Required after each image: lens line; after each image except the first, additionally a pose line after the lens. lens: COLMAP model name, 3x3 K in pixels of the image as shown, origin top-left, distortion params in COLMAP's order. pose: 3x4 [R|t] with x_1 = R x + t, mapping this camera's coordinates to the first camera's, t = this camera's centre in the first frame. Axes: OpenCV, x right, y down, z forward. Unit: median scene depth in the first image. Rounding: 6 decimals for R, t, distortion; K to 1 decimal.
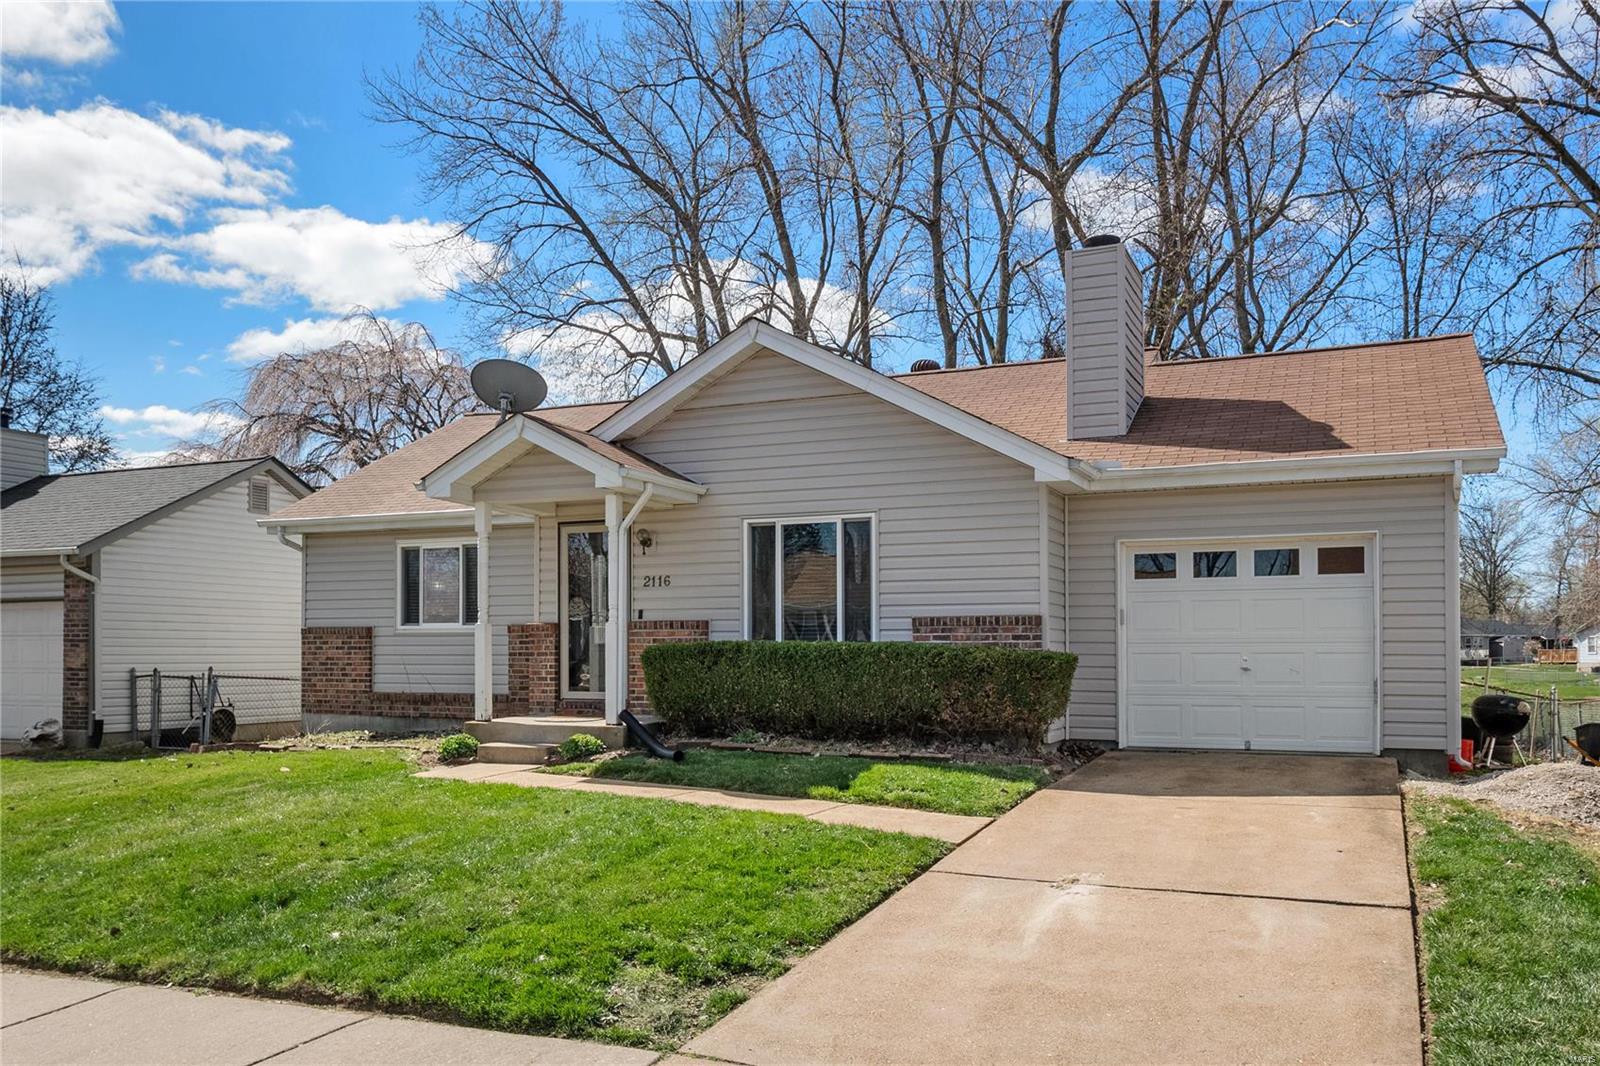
lens RADIAL K [[1295.6, 0, 799.7], [0, 1295.6, 535.0], [0, 0, 1]] dist [-0.004601, 0.014891]
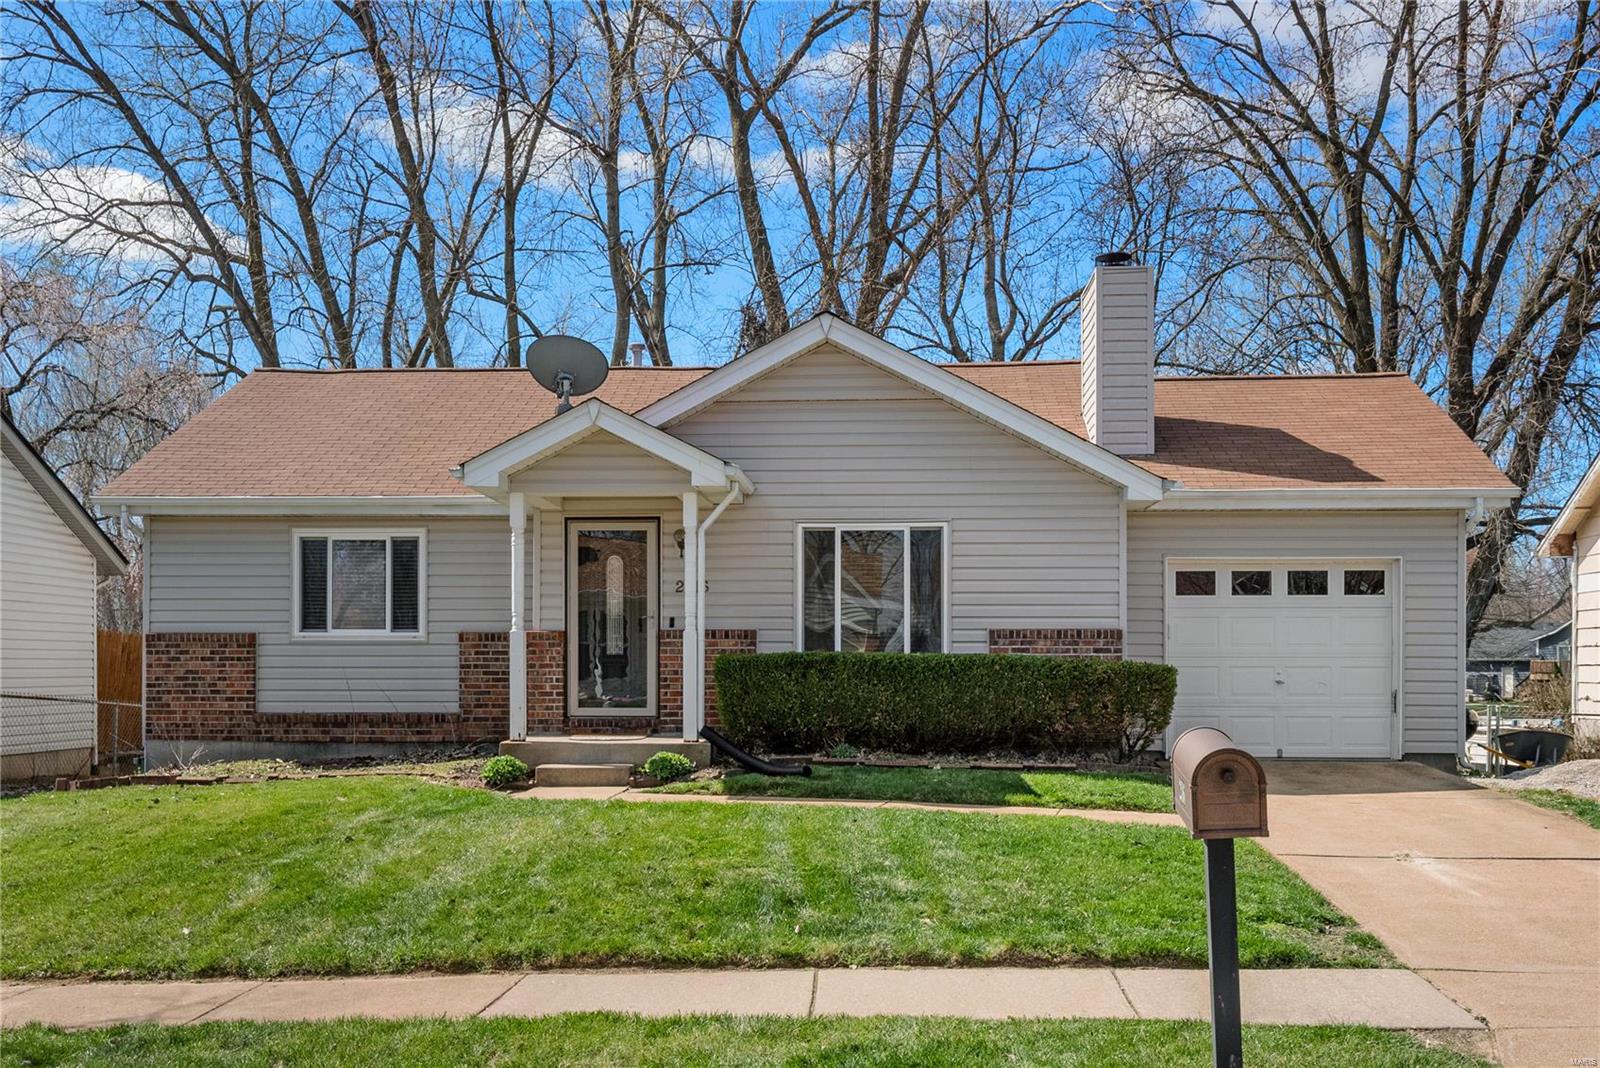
lens RADIAL K [[1654.9, 0, 799.9], [0, 1654.9, 533.3], [0, 0, 1]] dist [0.021350, 0.000000]
pose [[0.934289, 0.032947, 0.354991, -0.480394], [-0.034667, 0.999398, -0.001516, -0.003084], [-0.354827, -0.010890, 0.934868, -0.127193]]
